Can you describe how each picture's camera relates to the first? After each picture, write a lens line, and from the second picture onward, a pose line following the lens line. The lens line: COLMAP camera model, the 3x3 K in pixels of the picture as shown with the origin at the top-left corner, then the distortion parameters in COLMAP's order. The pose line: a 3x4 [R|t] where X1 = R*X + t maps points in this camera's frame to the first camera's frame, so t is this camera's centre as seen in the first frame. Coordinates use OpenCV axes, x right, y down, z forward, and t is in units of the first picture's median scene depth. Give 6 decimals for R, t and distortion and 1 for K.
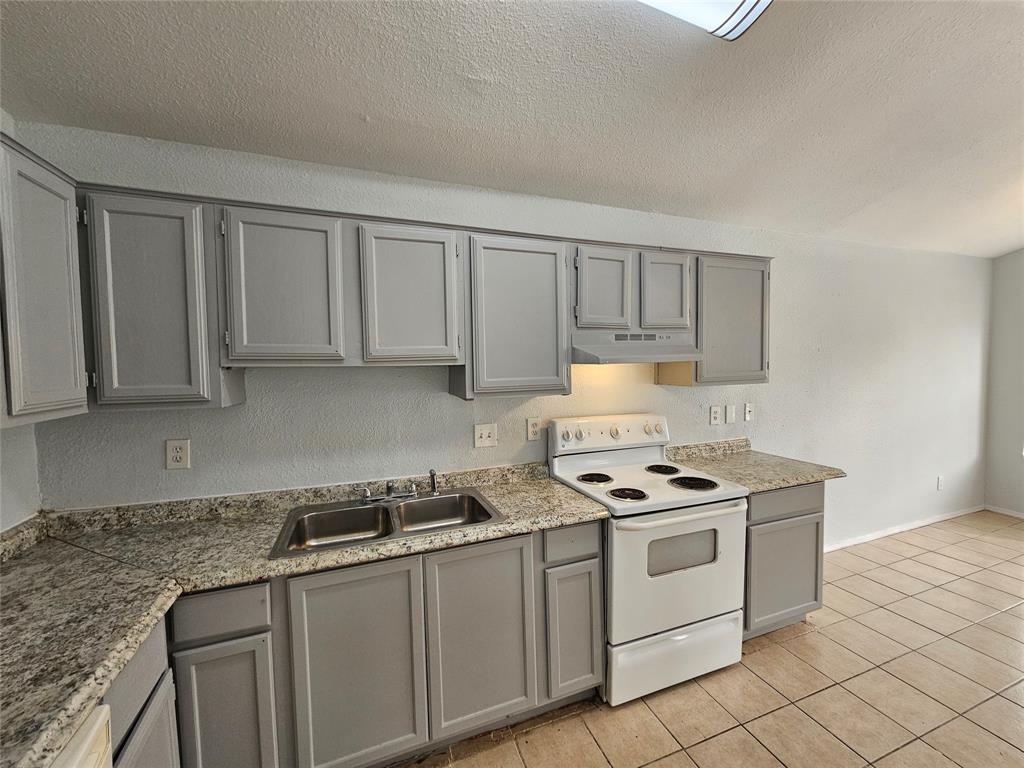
lens RADIAL K [[421.6, 0, 512.0], [0, 421.6, 384.0], [0, 0, 1]] dist [-0.001105, -0.000131]
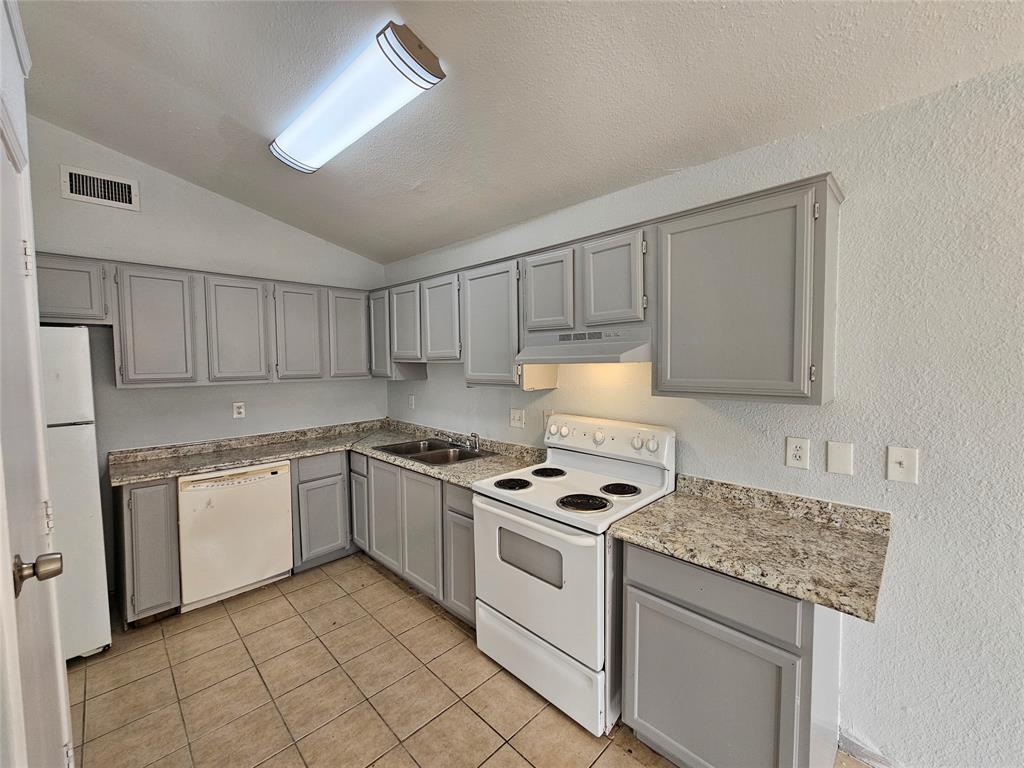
lens RADIAL K [[412.9, 0, 512.0], [0, 412.9, 384.0], [0, 0, 1]] dist [0.001256, 0.000007]
pose [[0.413417, 0.066077, -0.908141, 1.101108], [-0.047176, 0.997578, 0.051108, -0.046125], [0.909319, 0.021714, 0.415533, 0.488334]]
